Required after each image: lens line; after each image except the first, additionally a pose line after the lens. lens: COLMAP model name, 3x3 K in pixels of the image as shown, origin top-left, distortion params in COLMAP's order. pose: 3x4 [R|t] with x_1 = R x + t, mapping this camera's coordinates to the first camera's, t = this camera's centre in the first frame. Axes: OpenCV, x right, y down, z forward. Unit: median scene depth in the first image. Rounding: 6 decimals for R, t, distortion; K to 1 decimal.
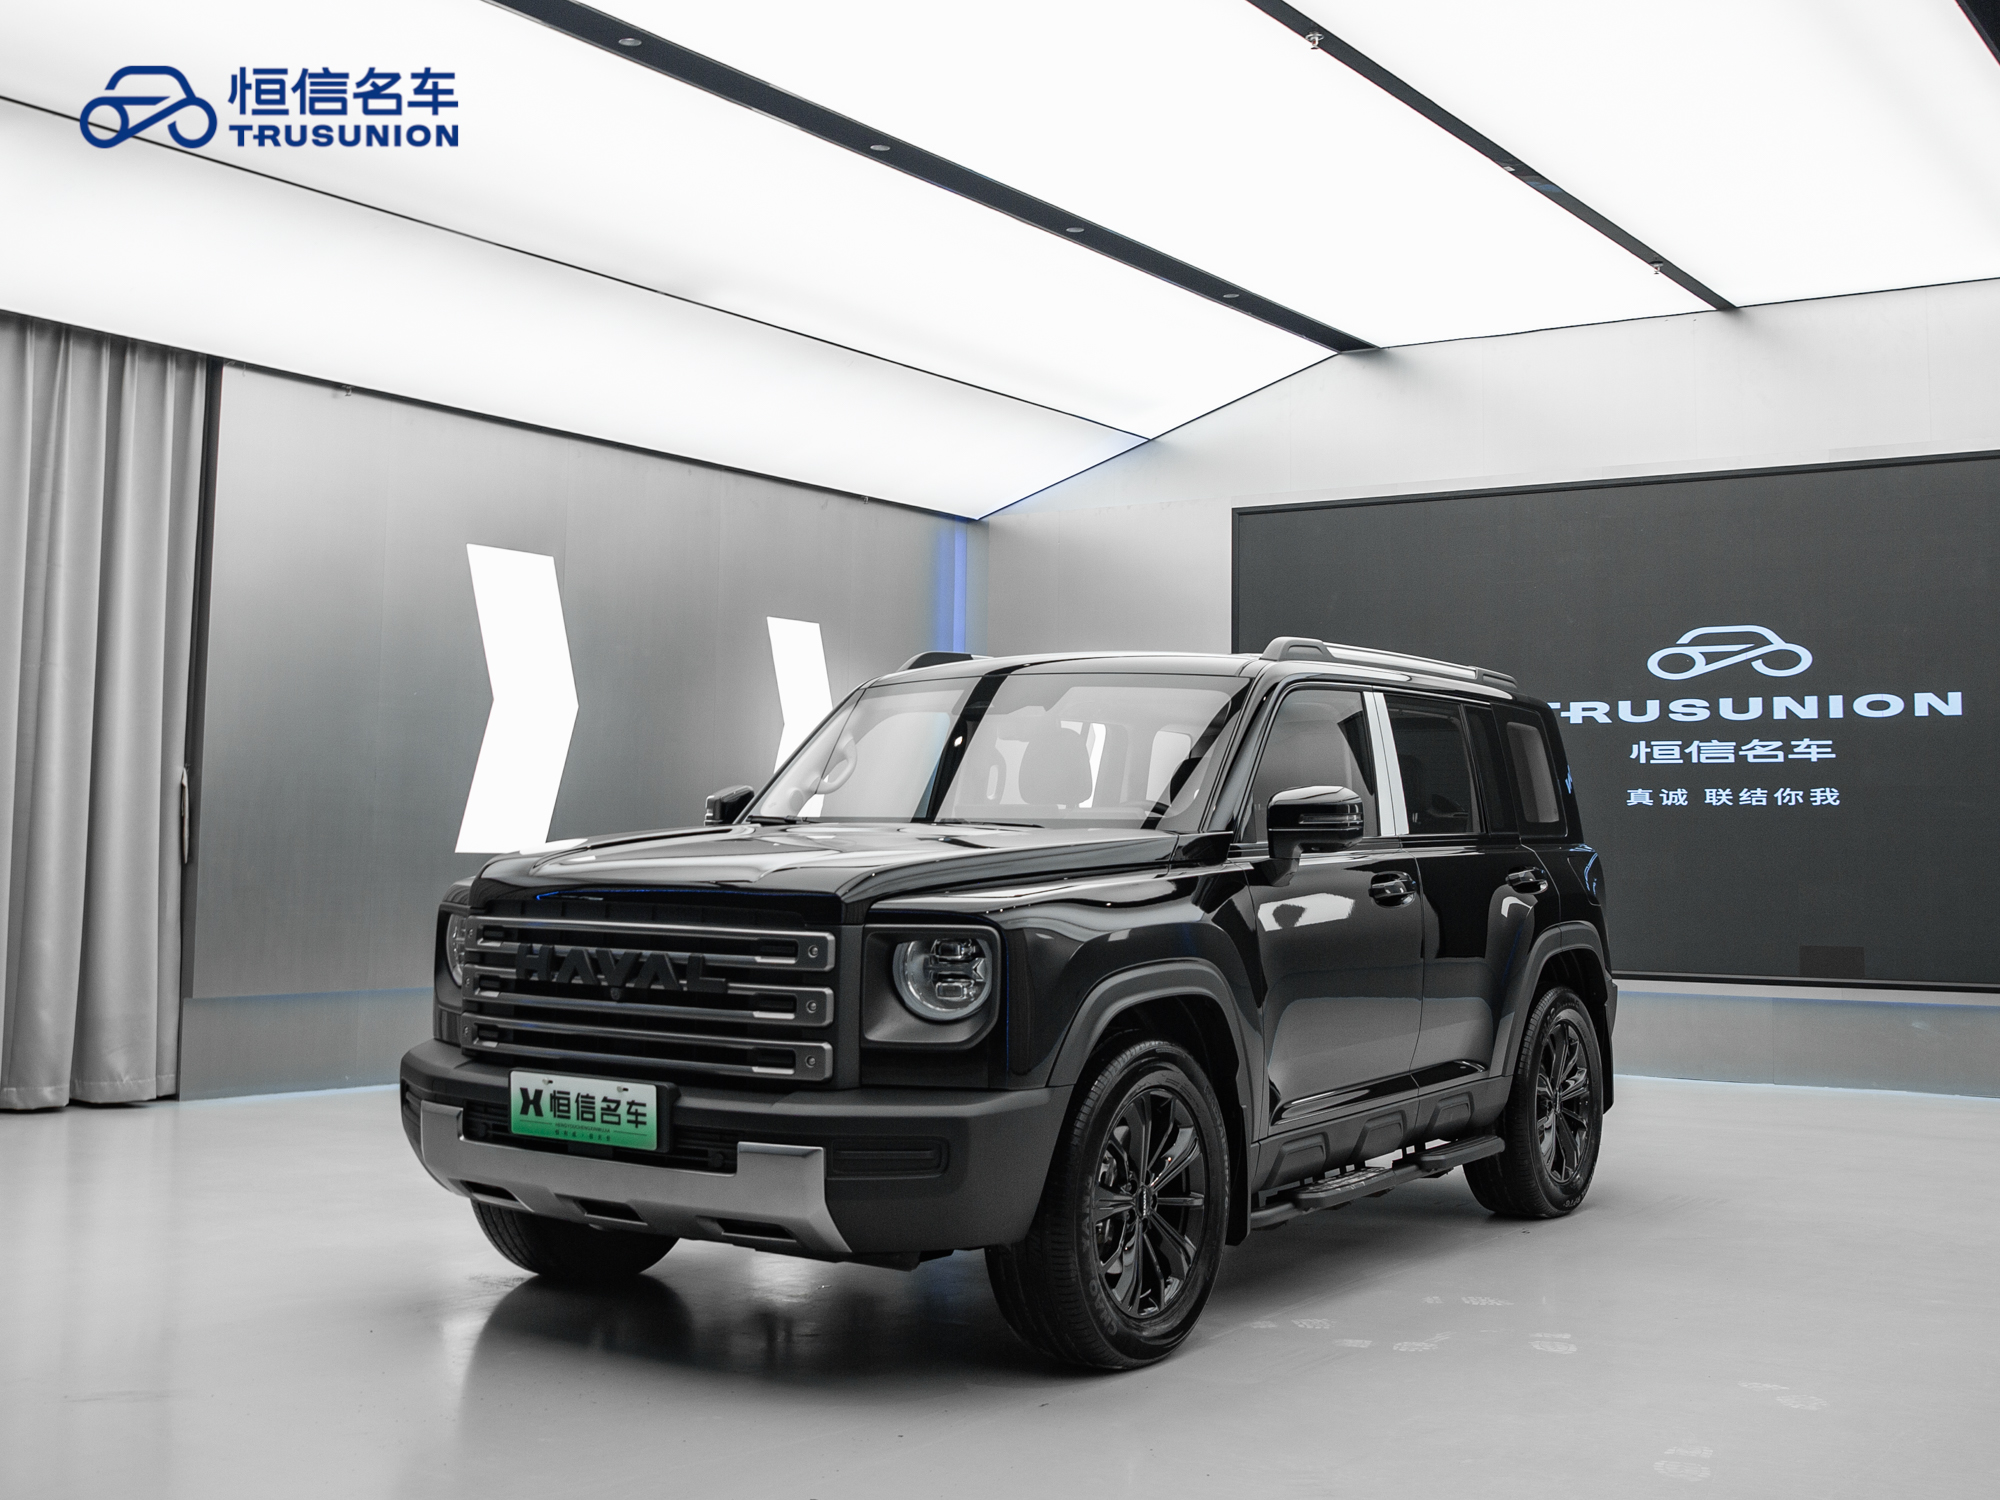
lens RADIAL K [[2207.2, 0, 941.0], [0, 2207.2, 663.2], [0, 0, 1]] dist [-0.100264, 0.020642]
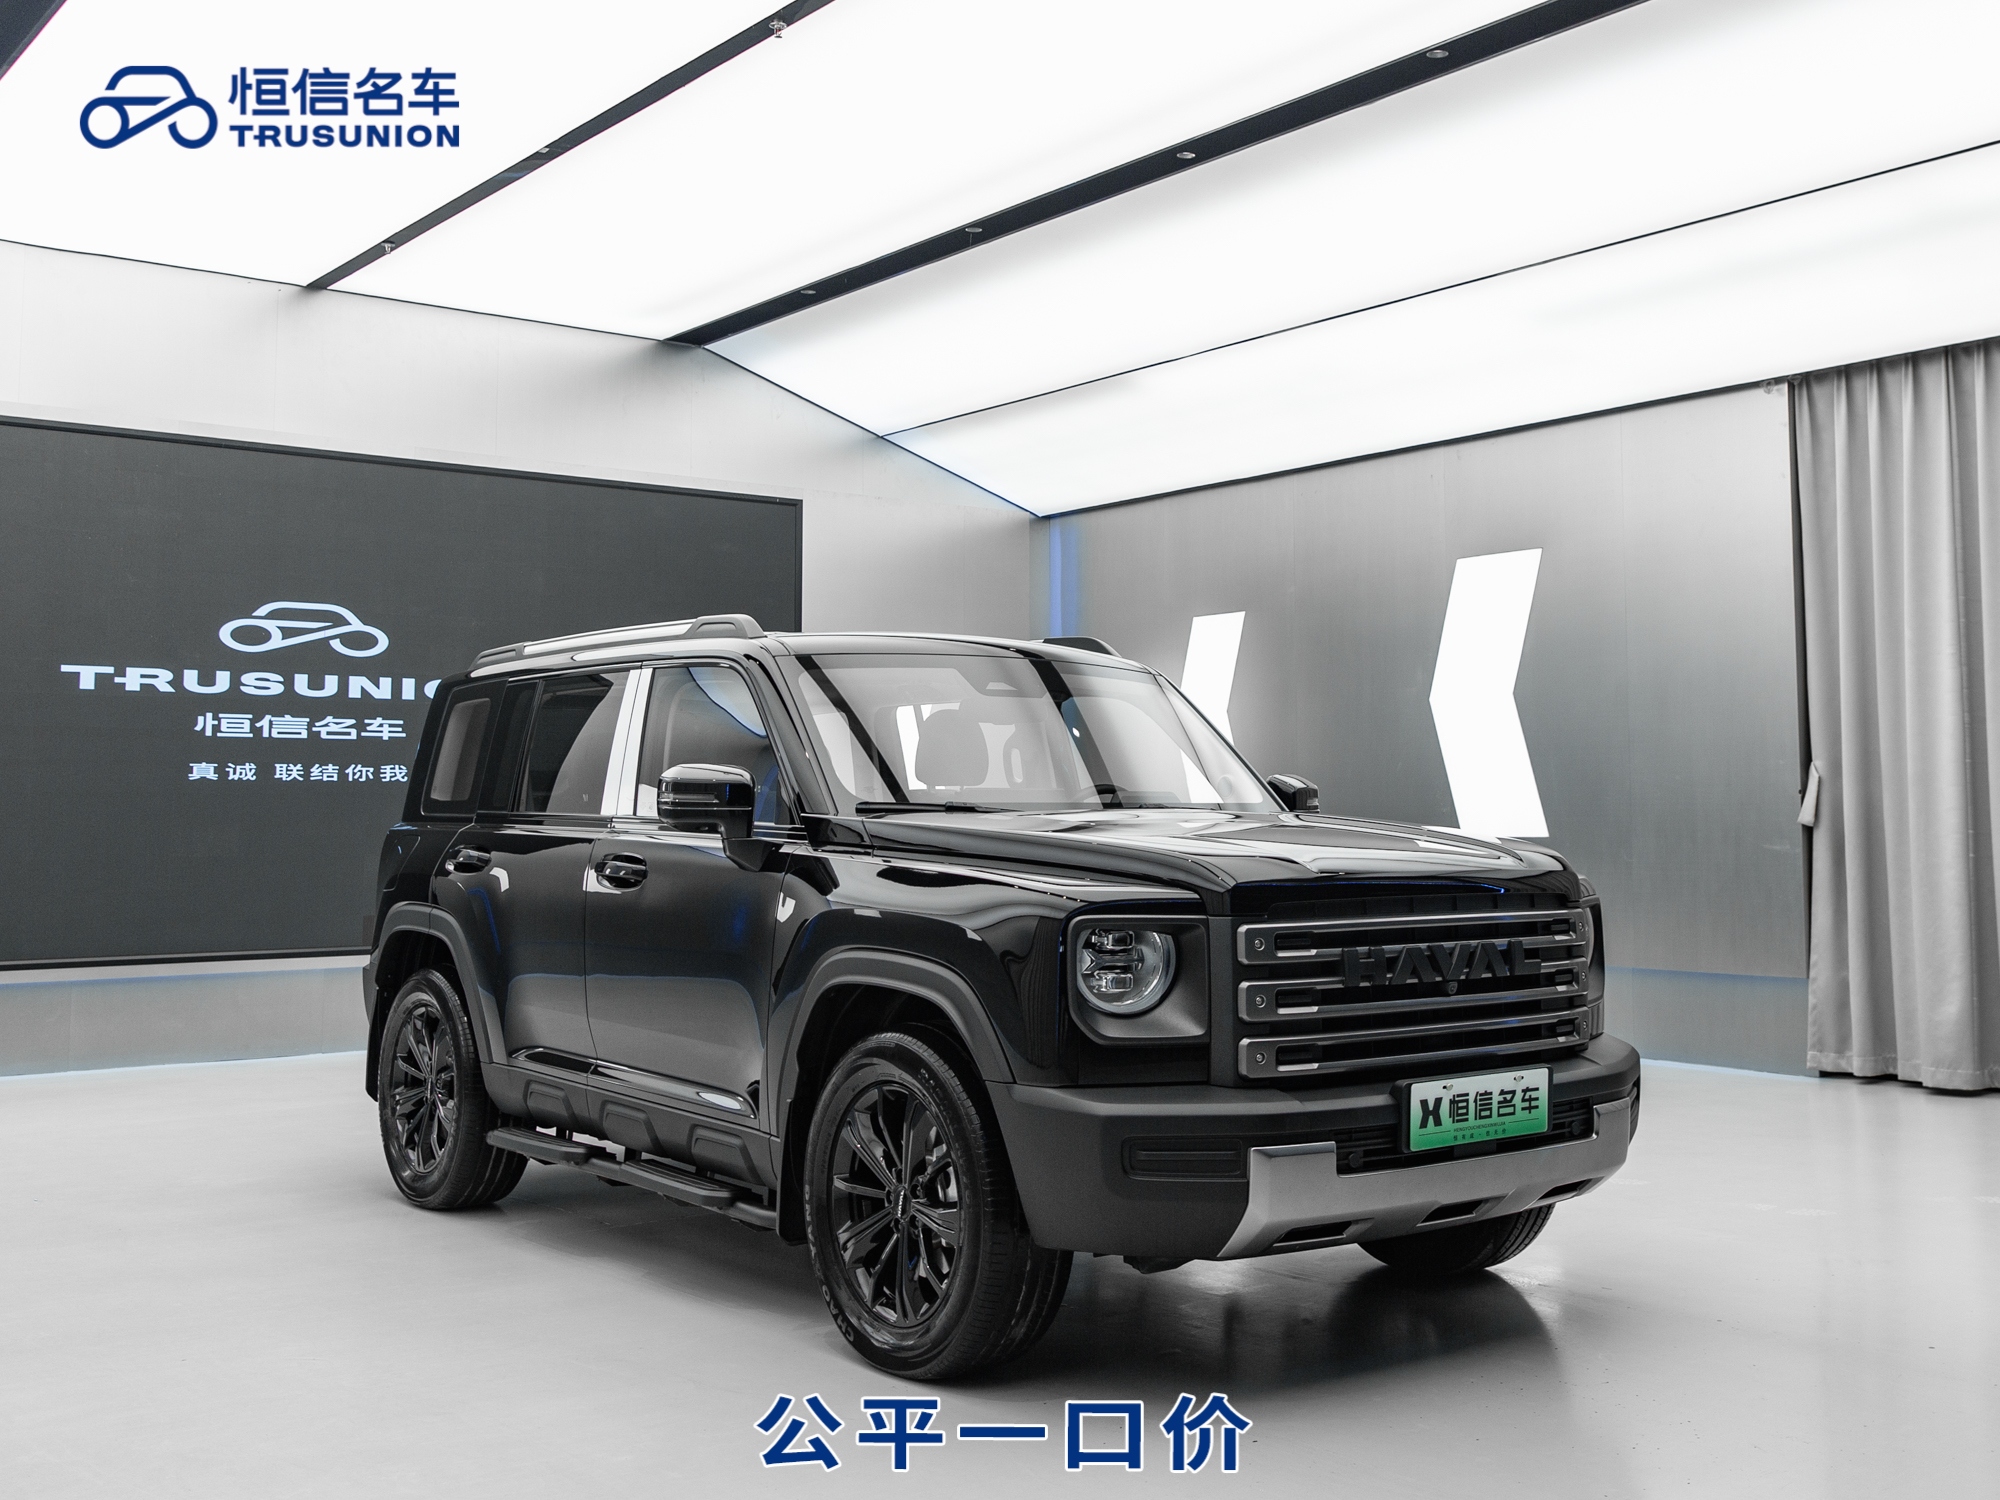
lens RADIAL K [[2207.2, 0, 941.0], [0, 2207.2, 663.2], [0, 0, 1]] dist [-0.100264, 0.020642]
pose [[0.343571, 0.051792, 0.937697, -0.492035], [-0.067418, 0.997262, -0.030380, 0.022131], [-0.936704, -0.052780, 0.346122, 0.379731]]
